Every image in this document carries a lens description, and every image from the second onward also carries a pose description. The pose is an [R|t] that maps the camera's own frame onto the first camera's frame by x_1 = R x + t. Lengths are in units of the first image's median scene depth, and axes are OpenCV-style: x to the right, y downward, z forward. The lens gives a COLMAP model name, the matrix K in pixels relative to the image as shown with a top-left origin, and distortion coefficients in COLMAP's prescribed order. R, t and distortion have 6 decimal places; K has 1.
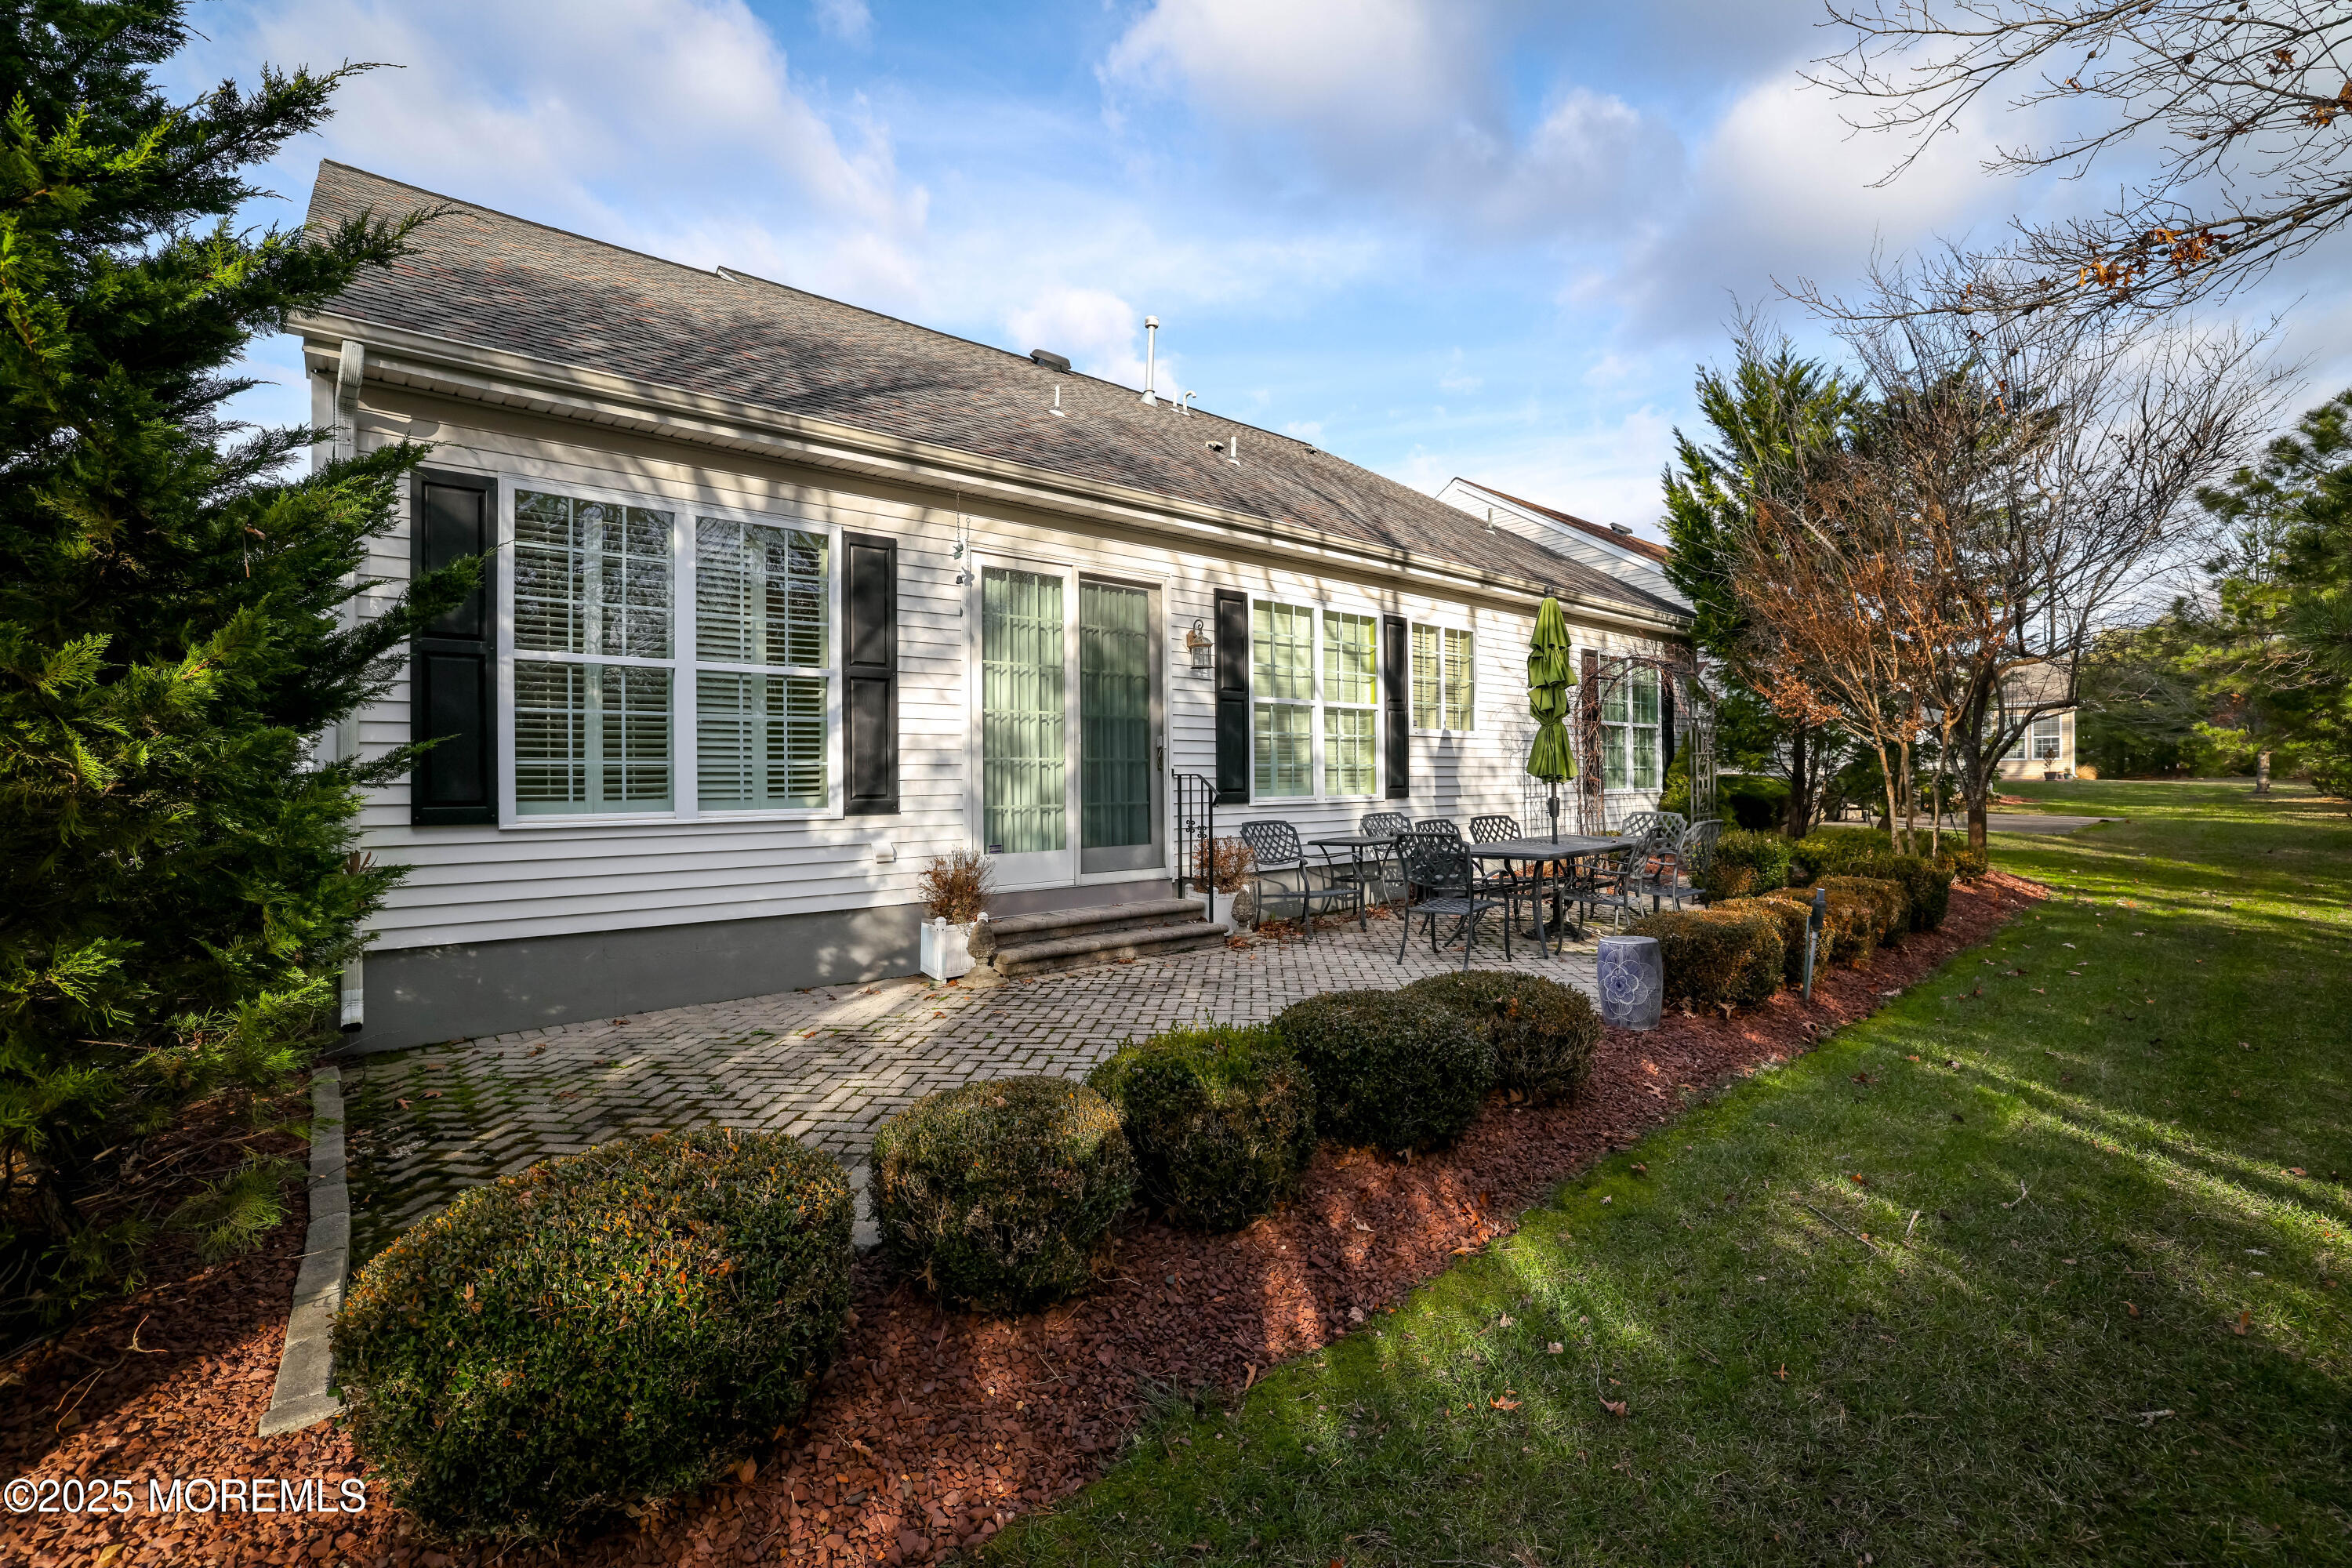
lens RADIAL K [[1008.6, 0, 1177.3], [0, 1008.6, 762.3], [0, 0, 1]] dist [-0.054890, 0.024699]
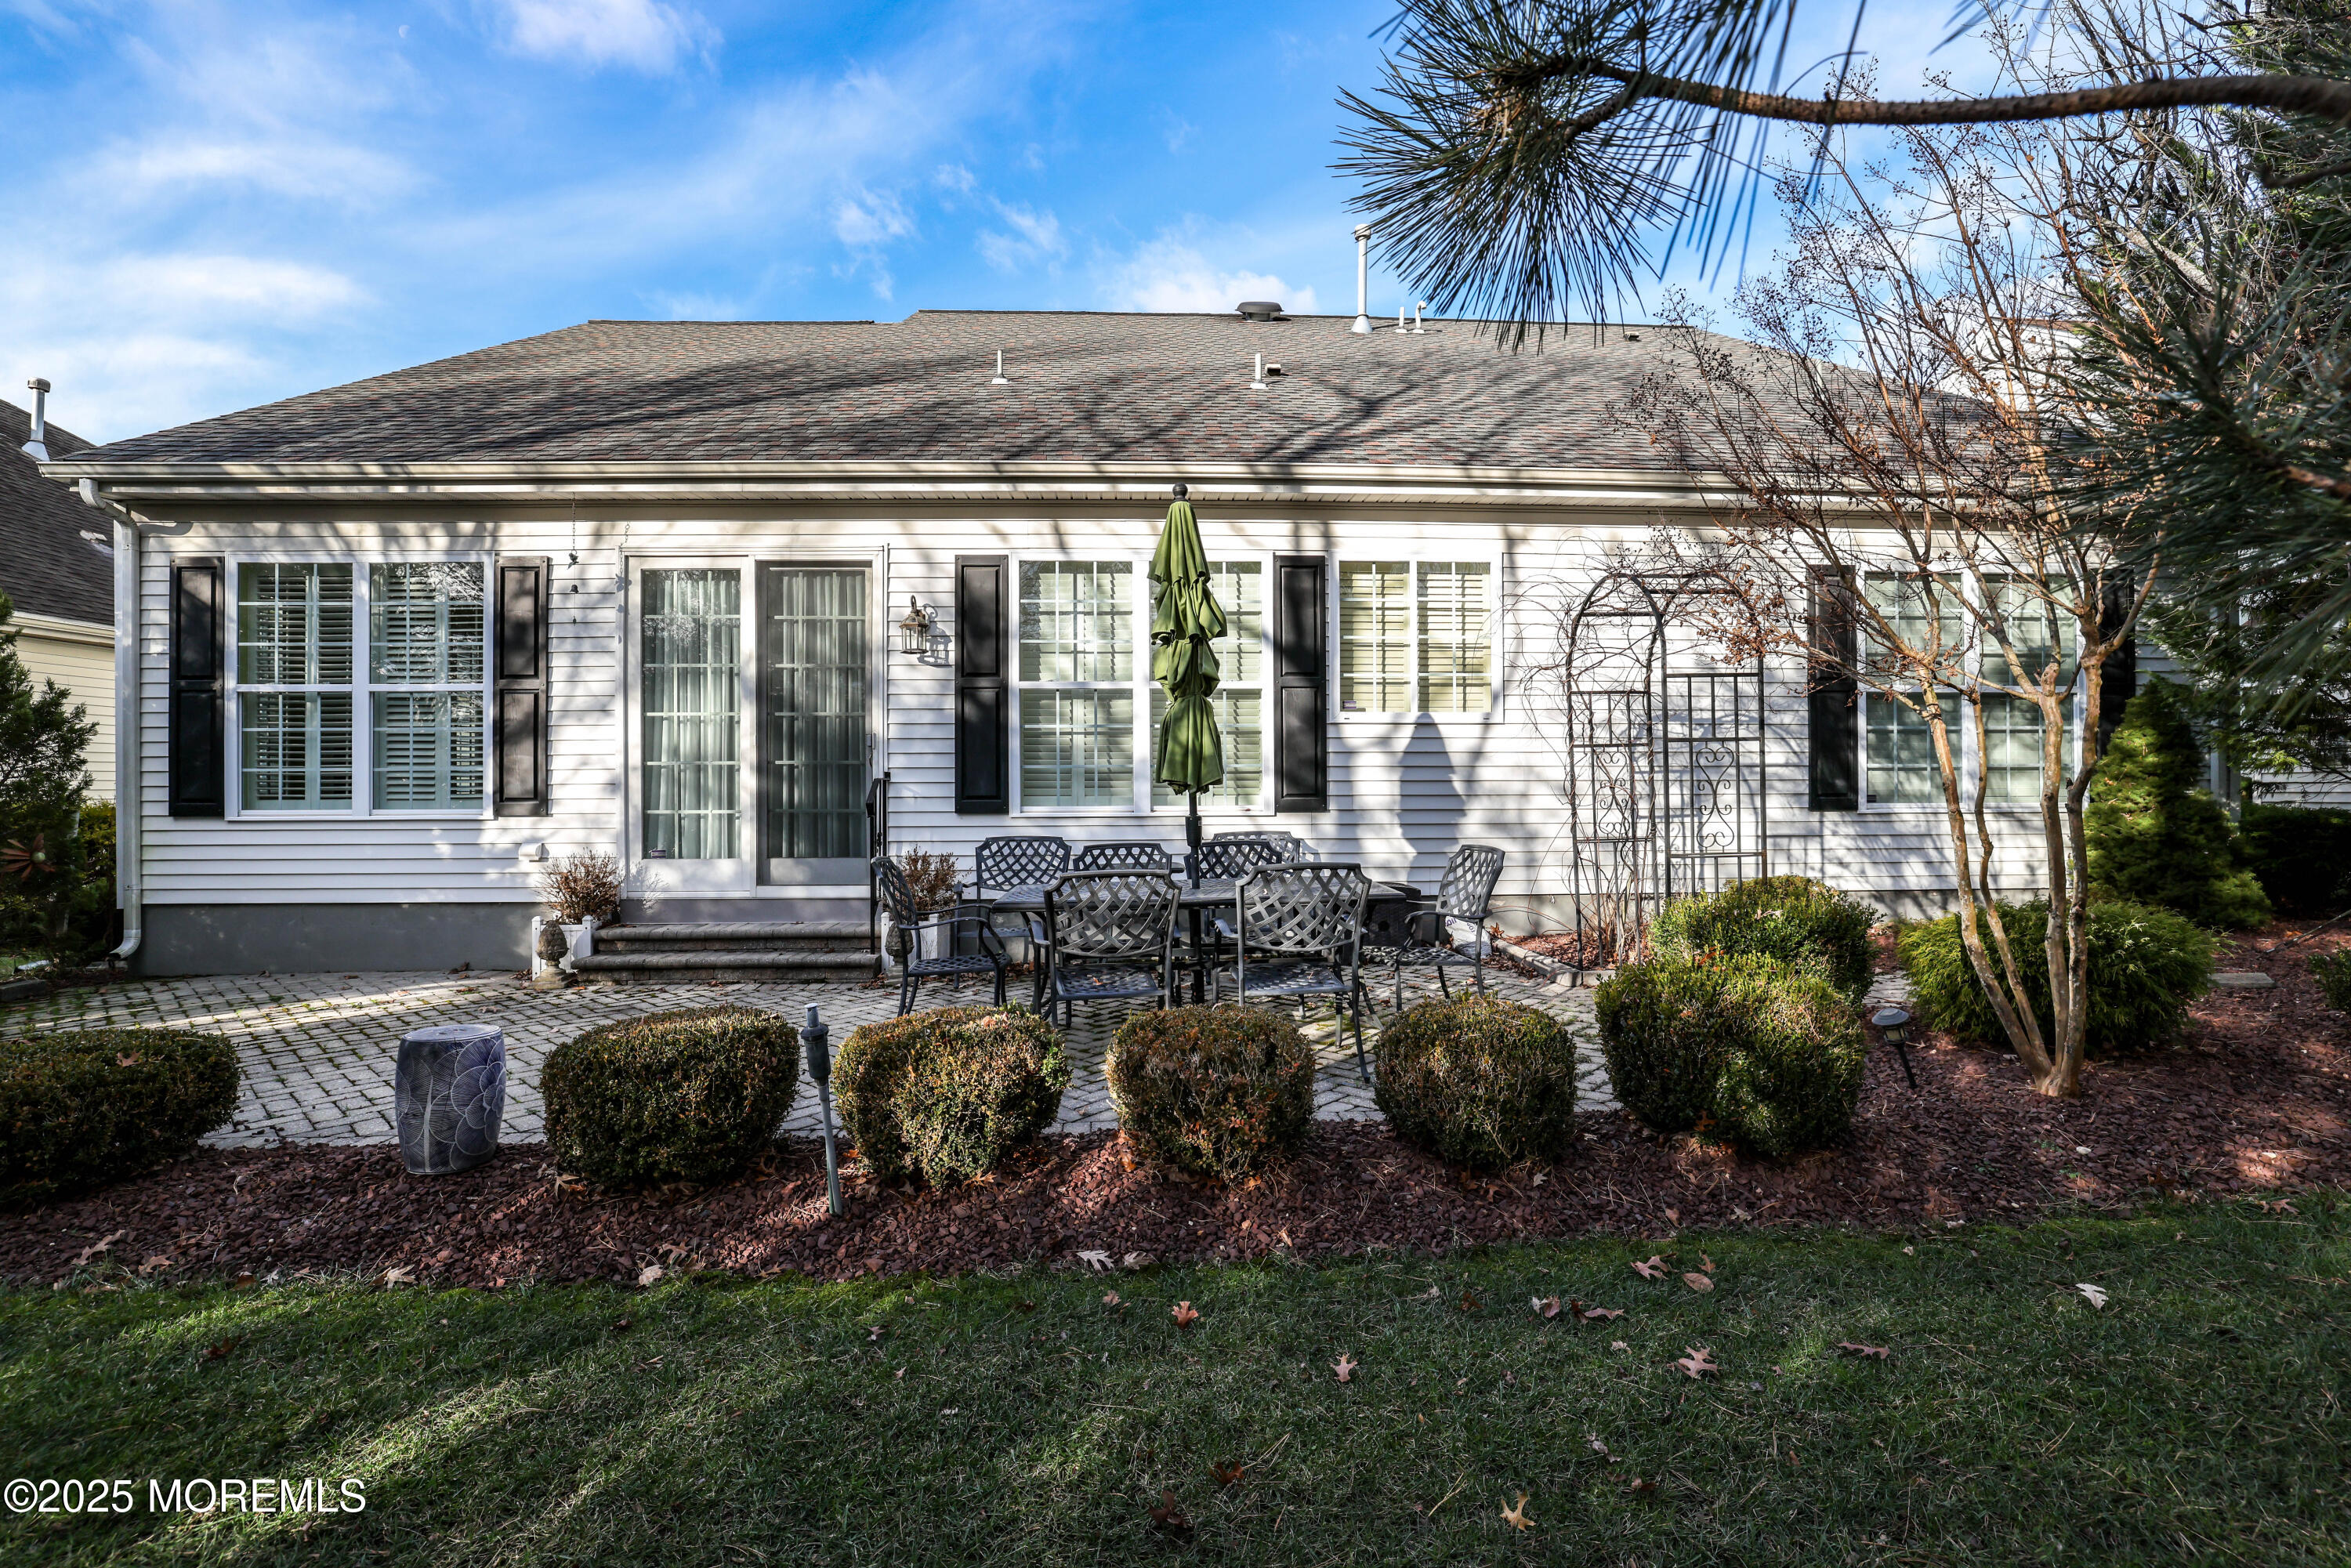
lens RADIAL K [[1008.1, 0, 1176.8], [0, 1008.1, 762.3], [0, 0, 1]] dist [-0.054890, 0.024699]
pose [[0.788903, -0.010647, -0.614425, 0.877518], [0.008592, 0.999943, -0.006296, 0.006562], [0.614457, -0.000312, 0.788950, 0.575531]]
